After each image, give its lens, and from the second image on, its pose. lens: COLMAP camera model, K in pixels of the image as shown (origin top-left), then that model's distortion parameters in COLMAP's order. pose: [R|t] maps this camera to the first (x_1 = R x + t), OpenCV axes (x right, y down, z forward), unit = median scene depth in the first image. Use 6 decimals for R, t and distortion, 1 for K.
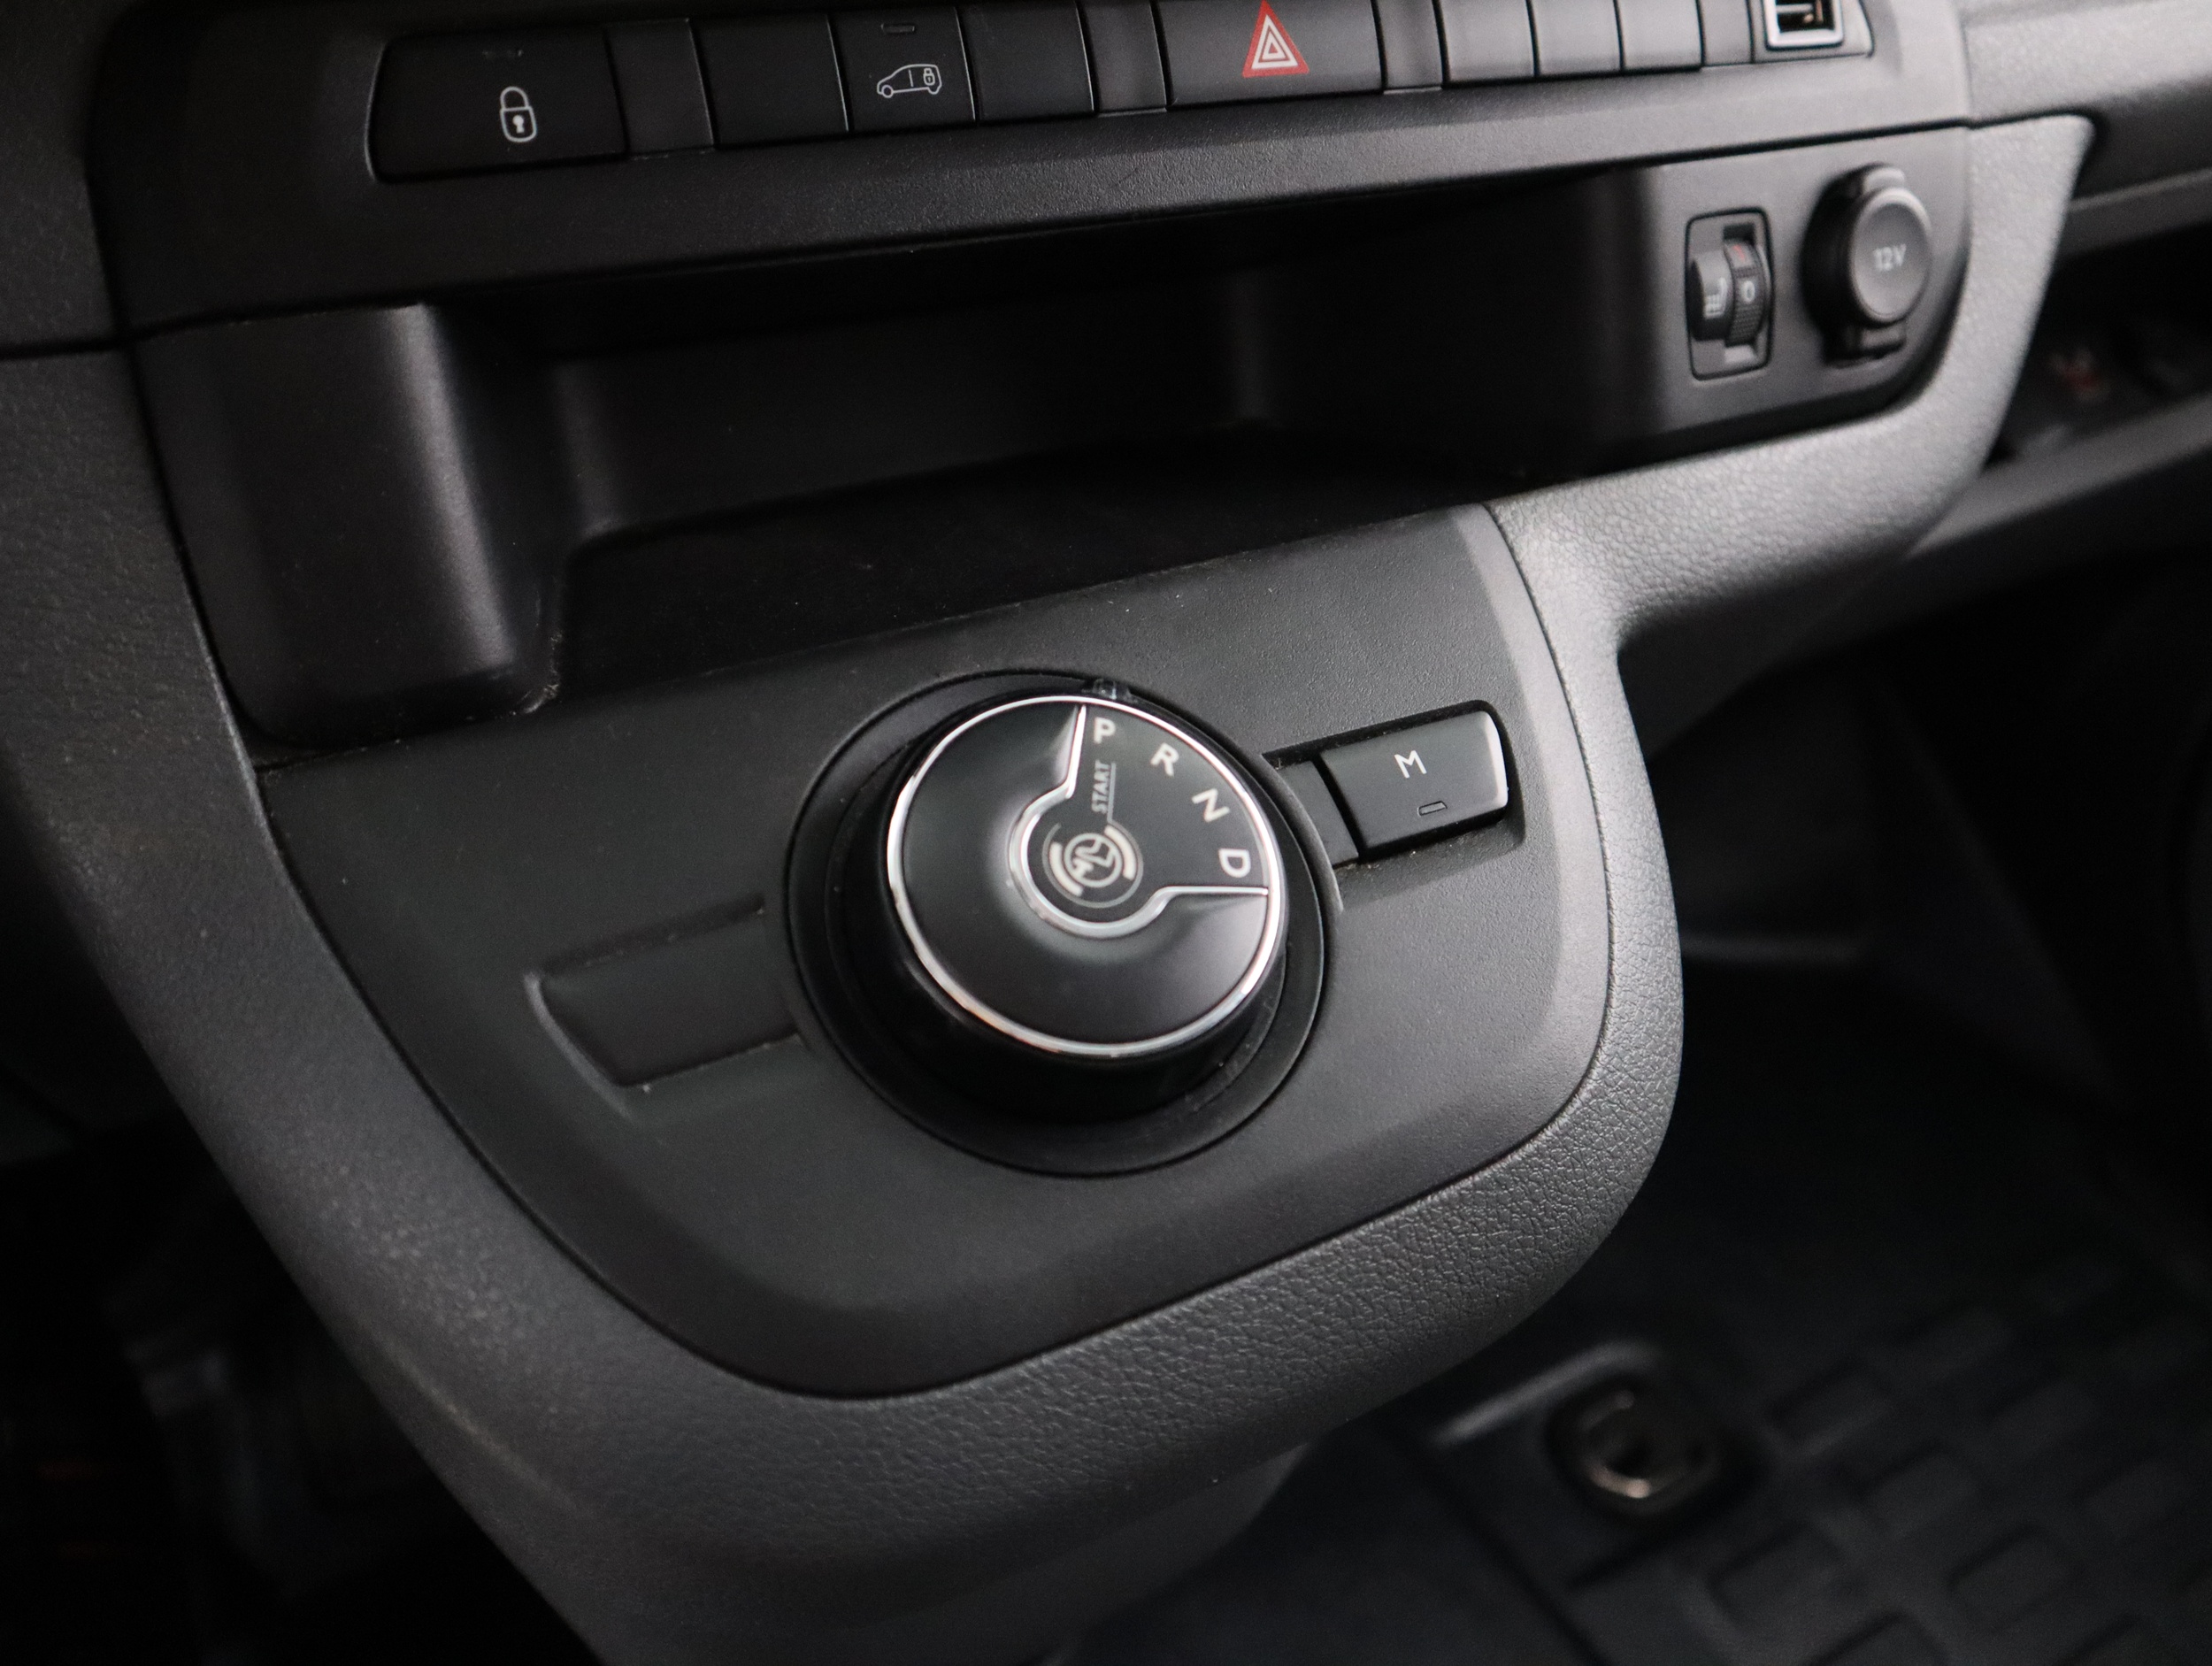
lens RADIAL K [[1821.2, 0, 1097.4], [0, 1821.2, 841.8], [0, 0, 1]] dist [-0.086669, 0.065400]
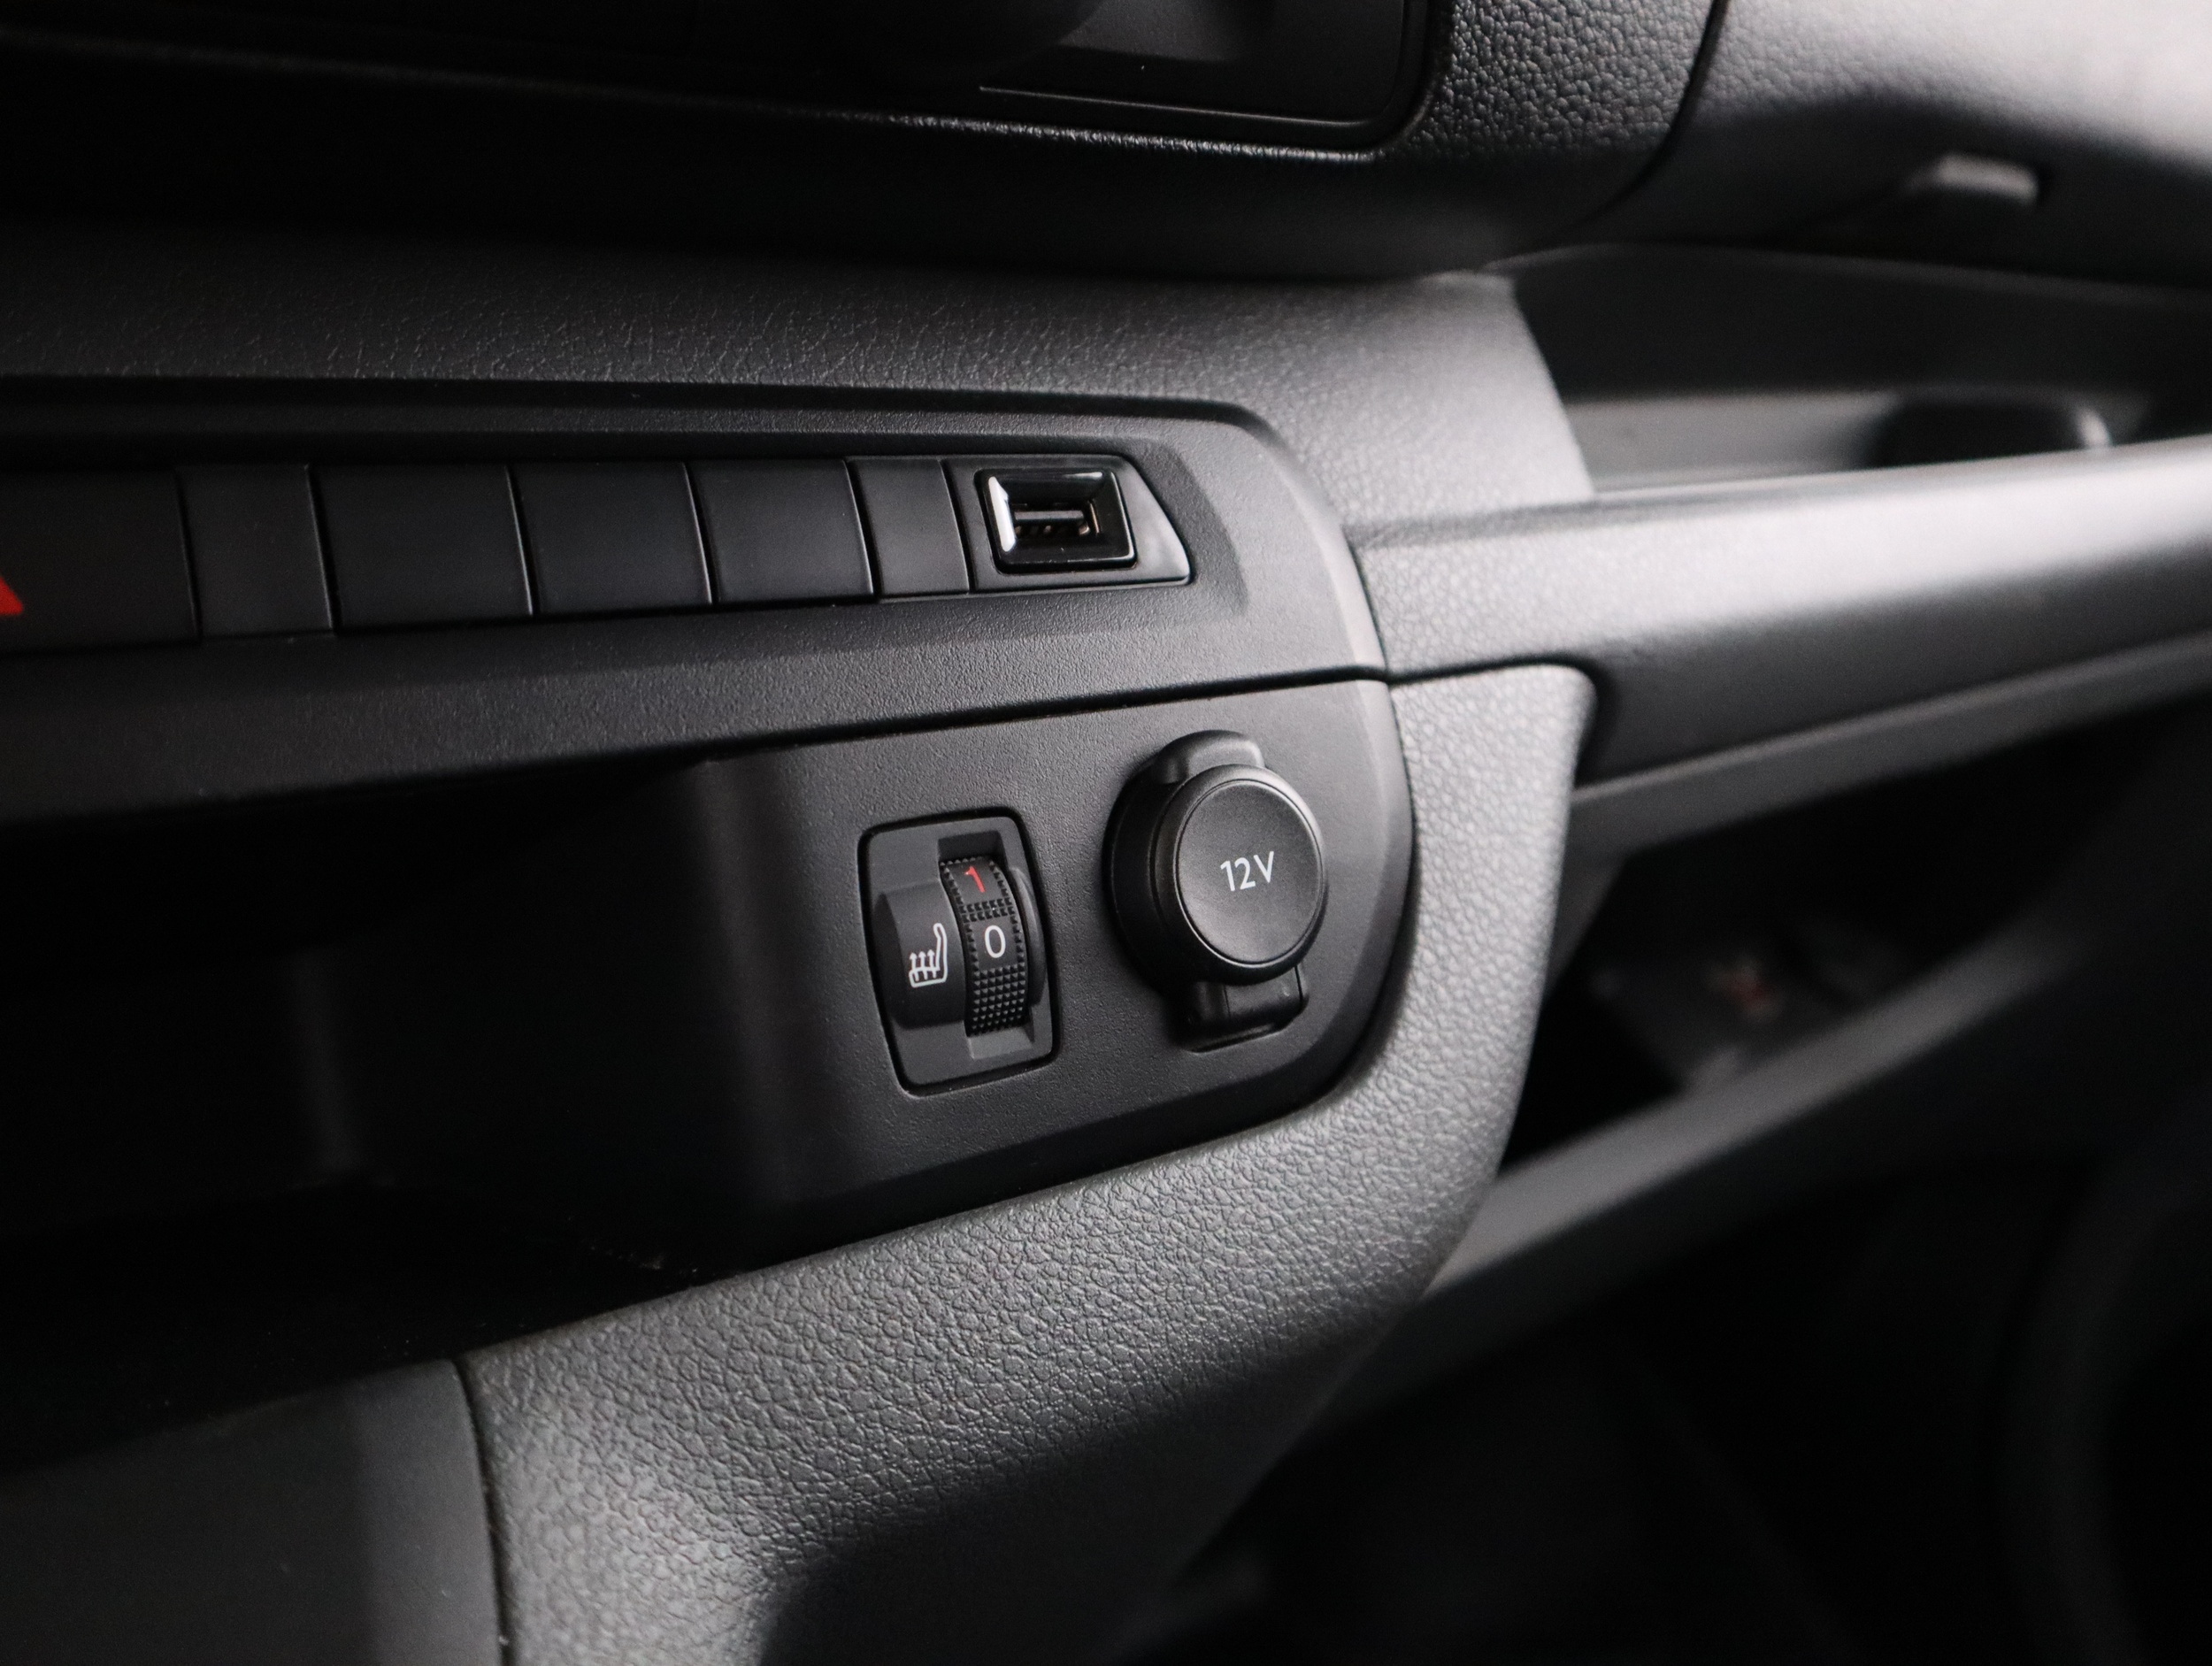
lens RADIAL K [[1821.2, 0, 1105.8], [0, 1821.2, 824.3], [0, 0, 1]] dist [-0.086669, 0.065400]
pose [[0.993148, -0.041201, 0.109357, 0.323262], [0.076718, 0.935764, -0.344181, -0.127139], [-0.088152, 0.350213, 0.932513, 0.402306]]
